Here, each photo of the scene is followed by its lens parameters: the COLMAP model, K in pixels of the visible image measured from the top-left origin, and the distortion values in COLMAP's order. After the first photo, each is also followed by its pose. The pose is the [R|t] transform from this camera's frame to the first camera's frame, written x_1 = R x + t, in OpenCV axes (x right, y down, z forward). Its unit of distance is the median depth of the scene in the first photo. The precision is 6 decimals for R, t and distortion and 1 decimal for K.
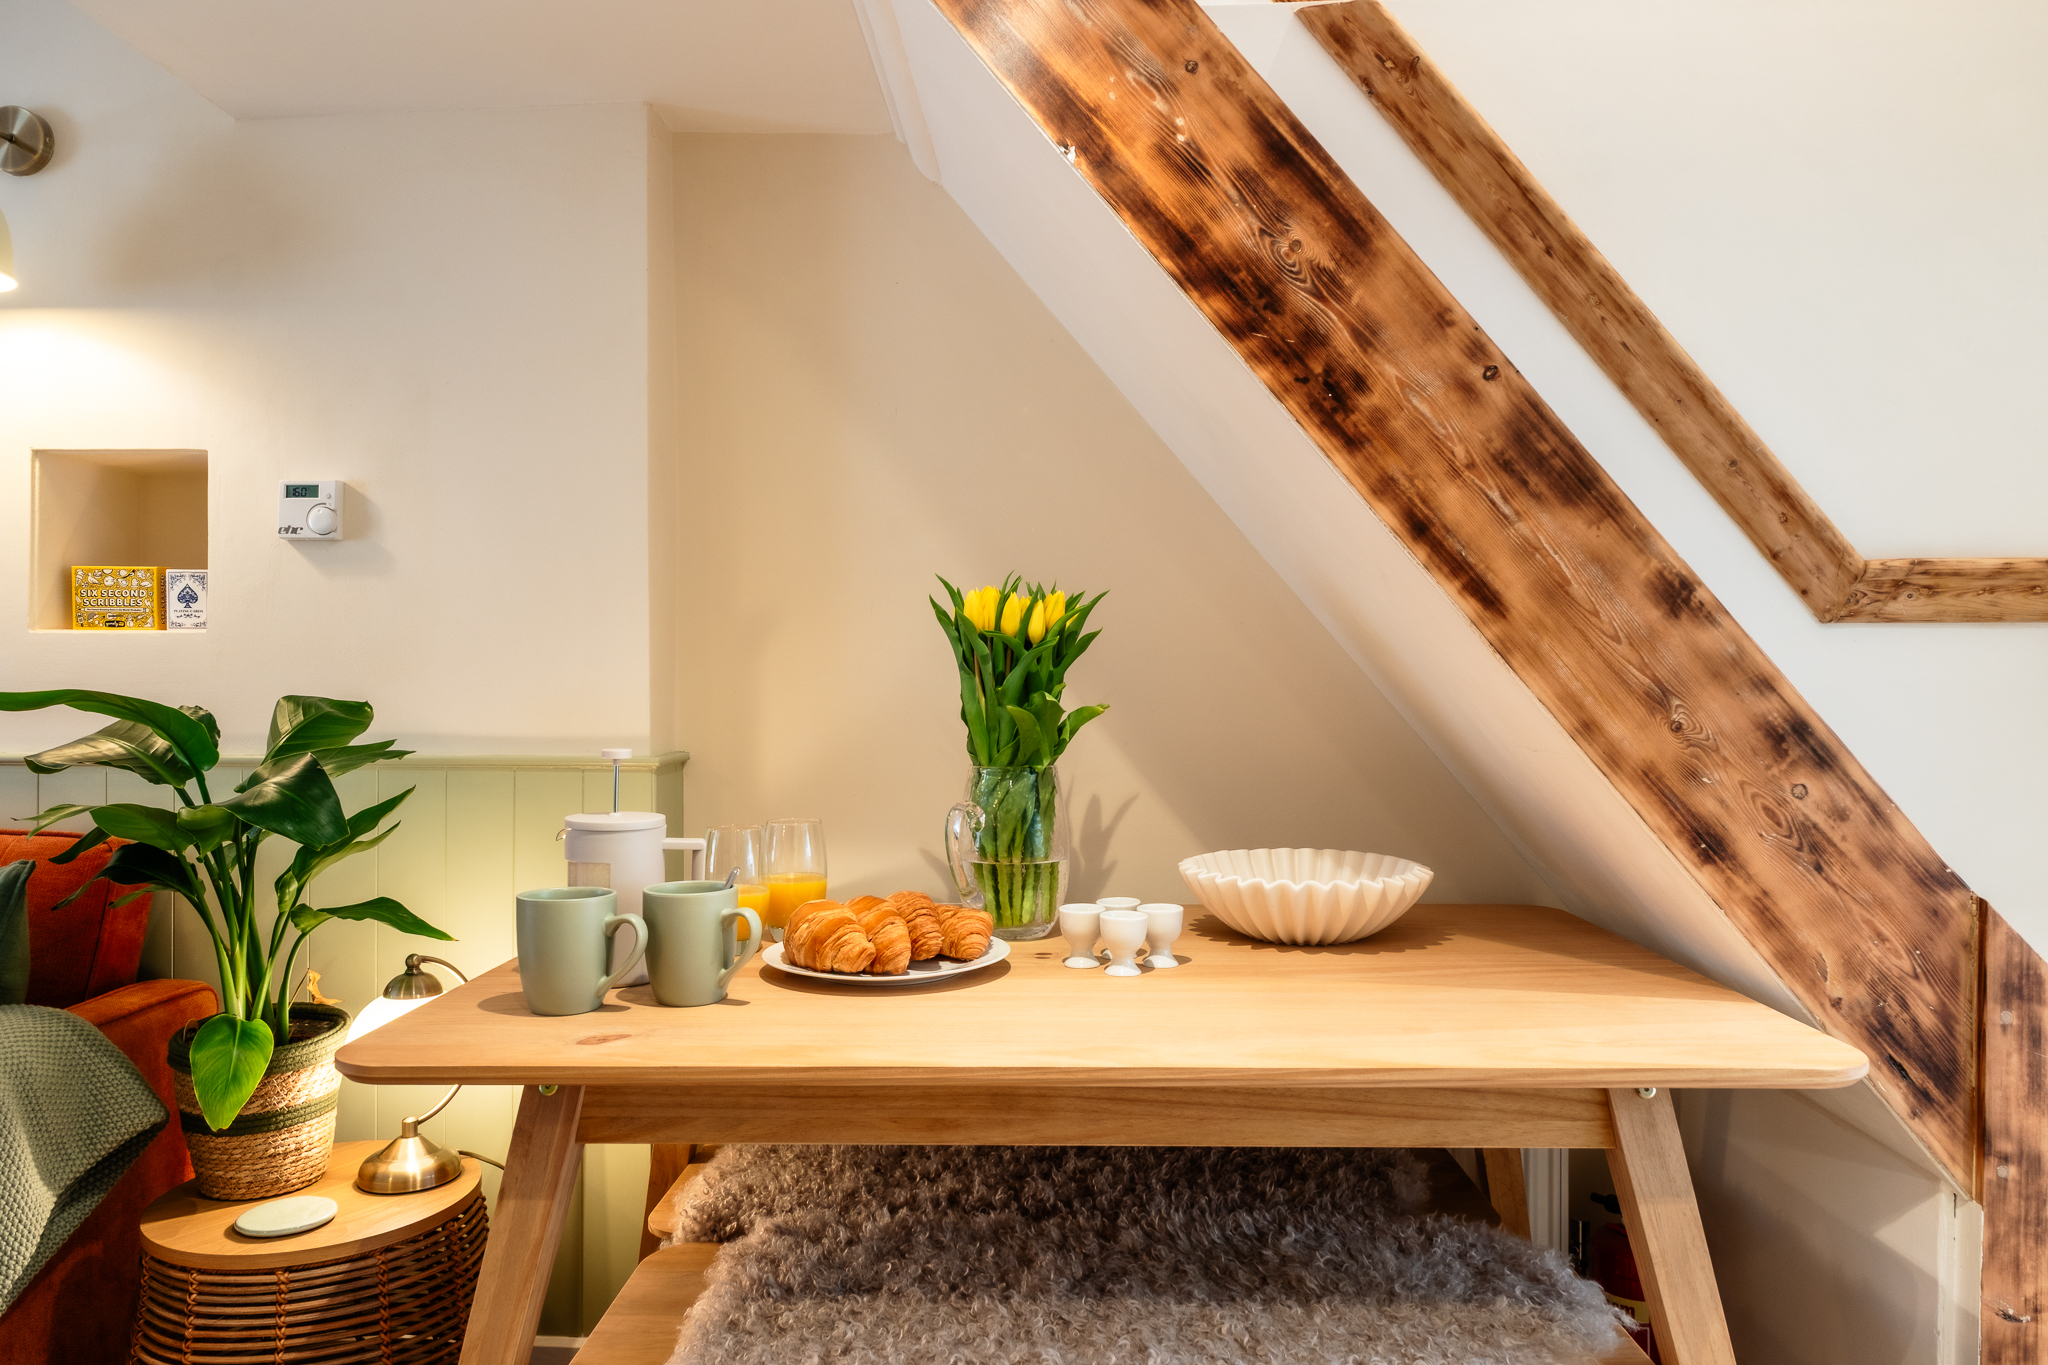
lens RADIAL K [[1350.3, 0, 1024.0], [0, 1350.3, 682.5], [0, 0, 1]] dist [-0.000940, 0.001542]
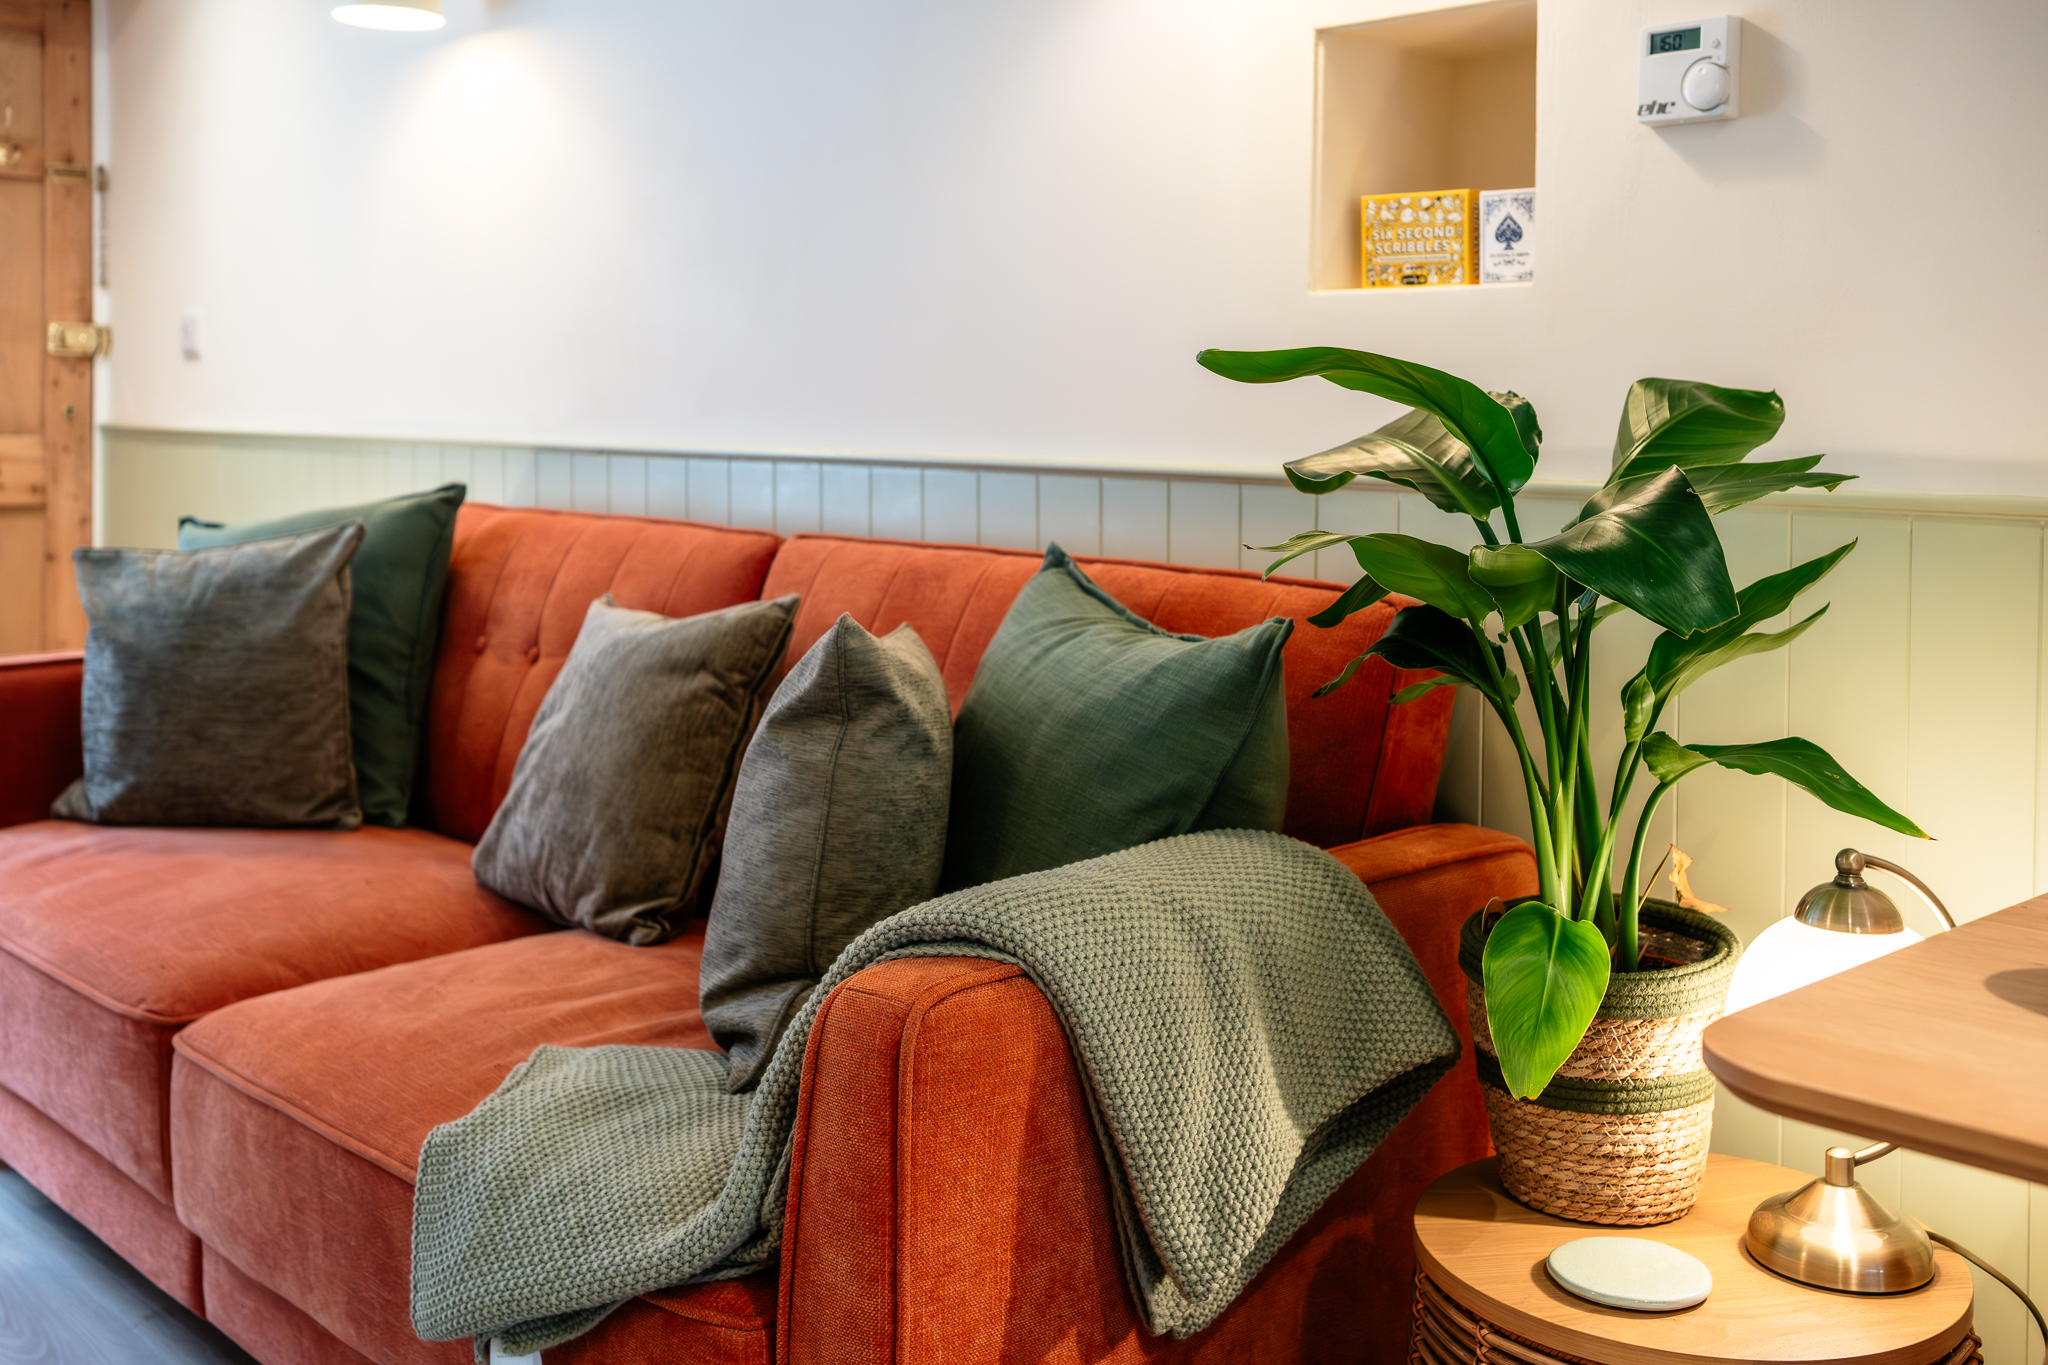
lens RADIAL K [[2072.0, 0, 1020.5], [0, 2072.0, 423.6], [0, 0, 1]] dist [0.004826, -0.002716]
pose [[0.694116, 0.010483, -0.719787, -0.088828], [-0.011562, 0.999927, 0.003413, 0.032484], [0.719770, 0.005953, 0.694187, 0.187633]]
